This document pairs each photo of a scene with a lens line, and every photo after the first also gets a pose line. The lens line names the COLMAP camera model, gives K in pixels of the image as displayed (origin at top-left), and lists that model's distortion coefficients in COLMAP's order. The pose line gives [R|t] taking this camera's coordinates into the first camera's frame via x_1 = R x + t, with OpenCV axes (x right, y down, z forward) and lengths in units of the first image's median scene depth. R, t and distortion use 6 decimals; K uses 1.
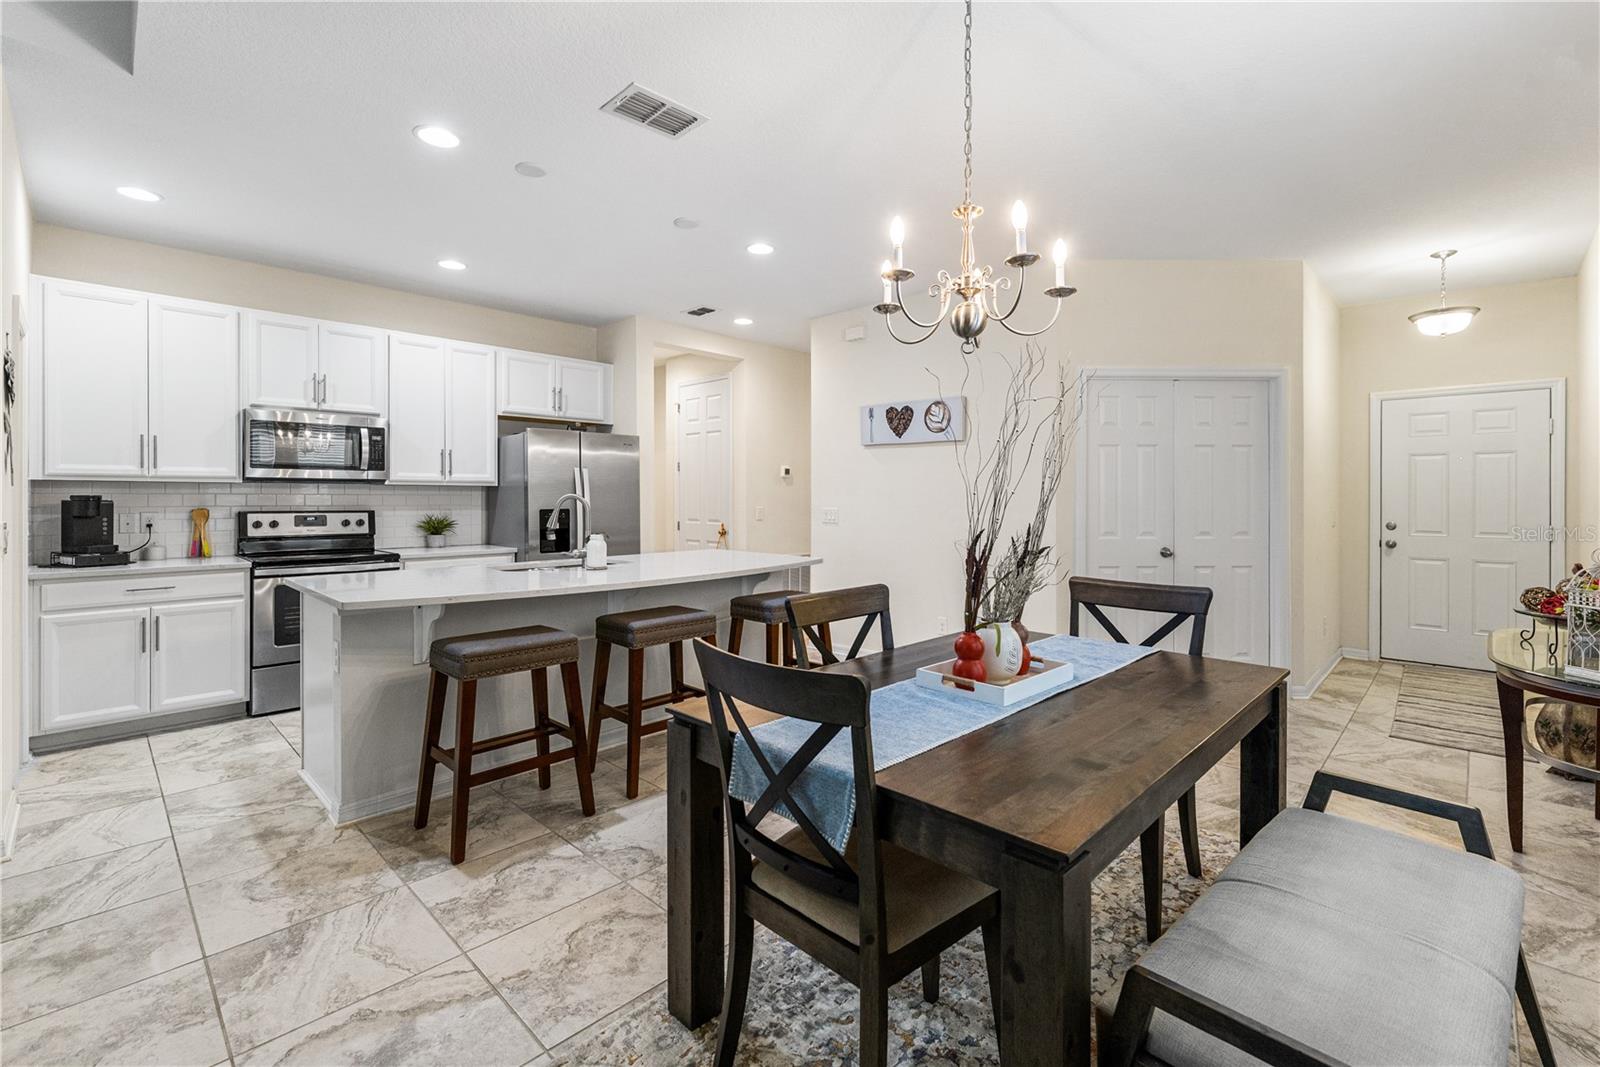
lens RADIAL K [[703.5, 0, 790.0], [0, 703.5, 496.4], [0, 0, 1]] dist [-0.000146, 0.001336]
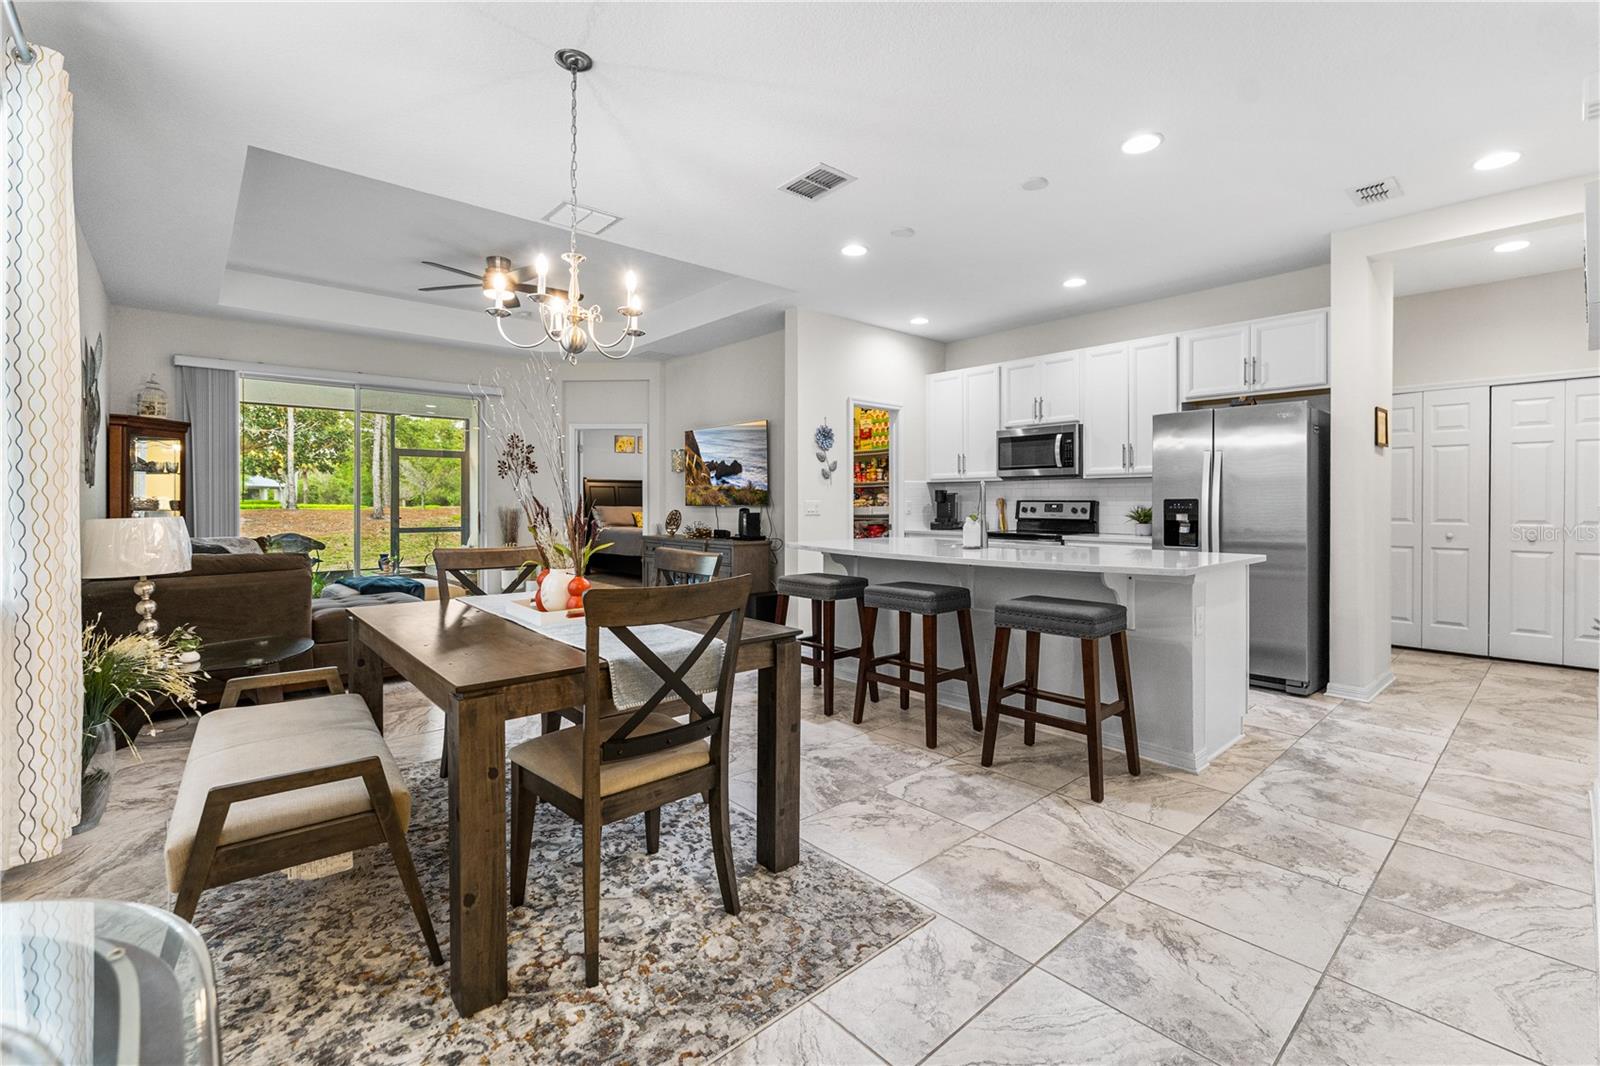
lens RADIAL K [[703.5, 0, 838.3], [0, 703.5, 501.7], [0, 0, 1]] dist [-0.000146, 0.001336]
pose [[-0.033462, -0.001491, -0.999439, 0.724493], [0.001860, 0.999997, -0.001554, 0.027166], [0.999438, -0.001911, -0.033459, 0.715262]]
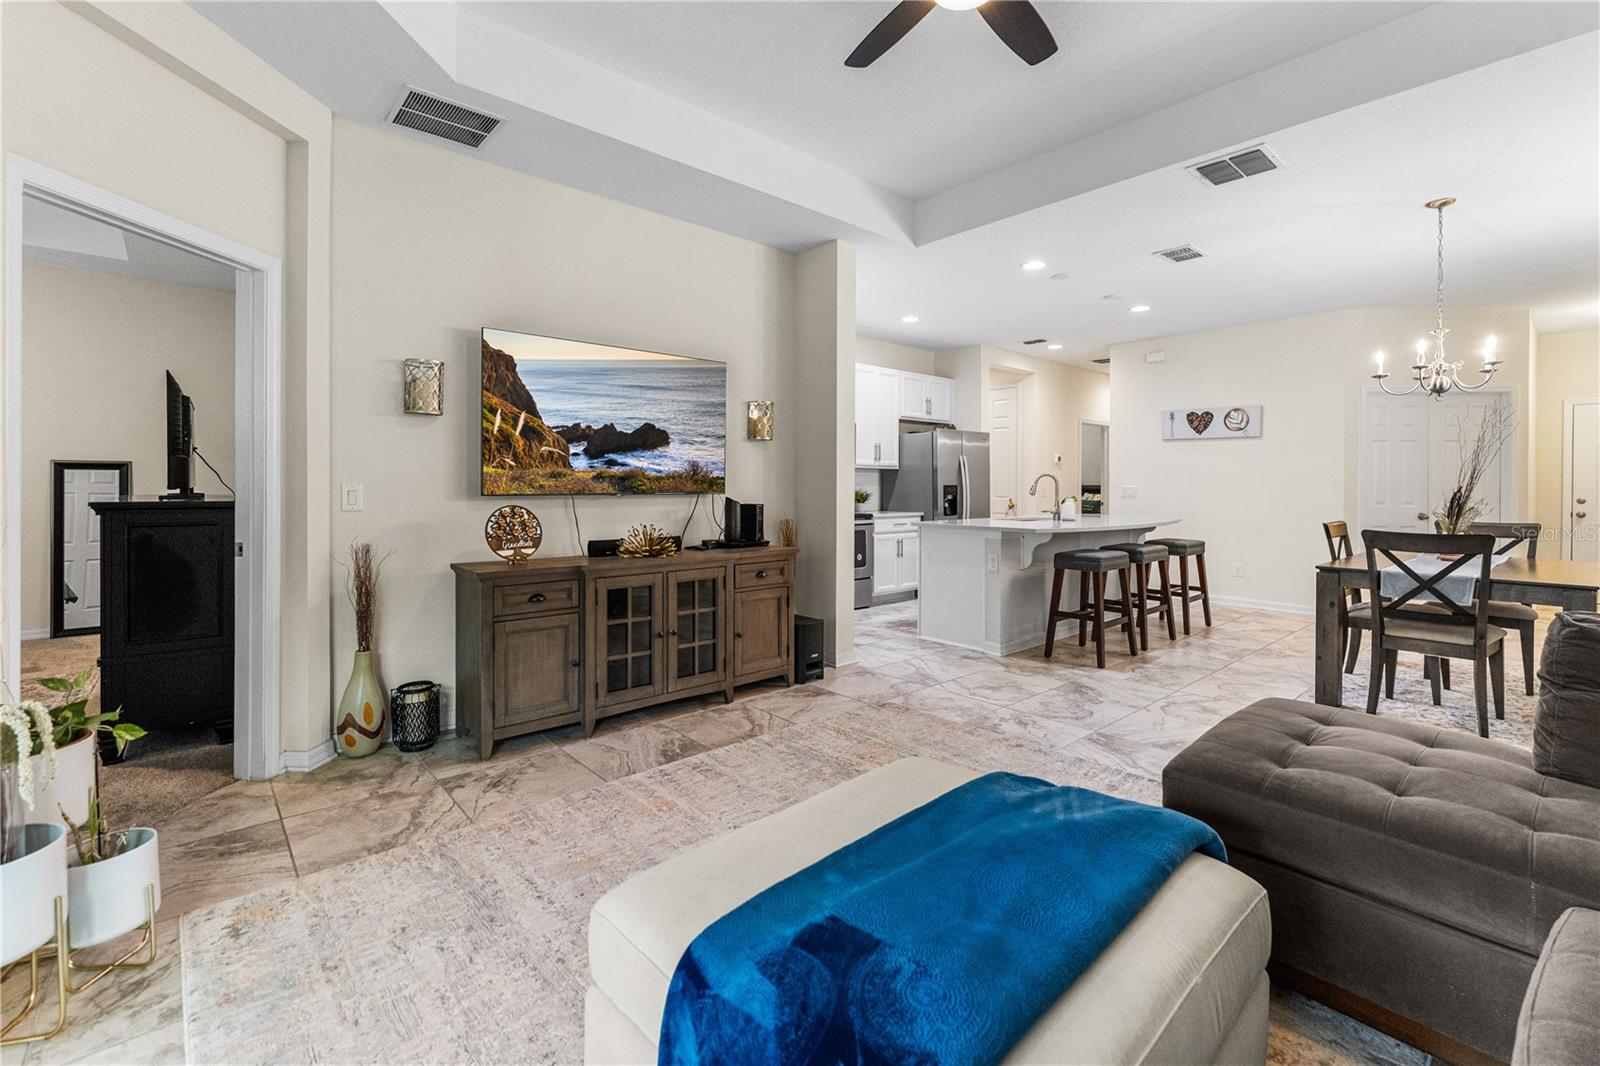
lens RADIAL K [[703.5, 0, 784.0], [0, 703.5, 491.0], [0, 0, 1]] dist [-0.000146, 0.001336]
pose [[0.997671, 0.003269, -0.068126, -0.696889], [-0.002544, 0.999939, 0.010726, 0.018471], [0.068157, -0.010528, 0.997619, -0.540317]]
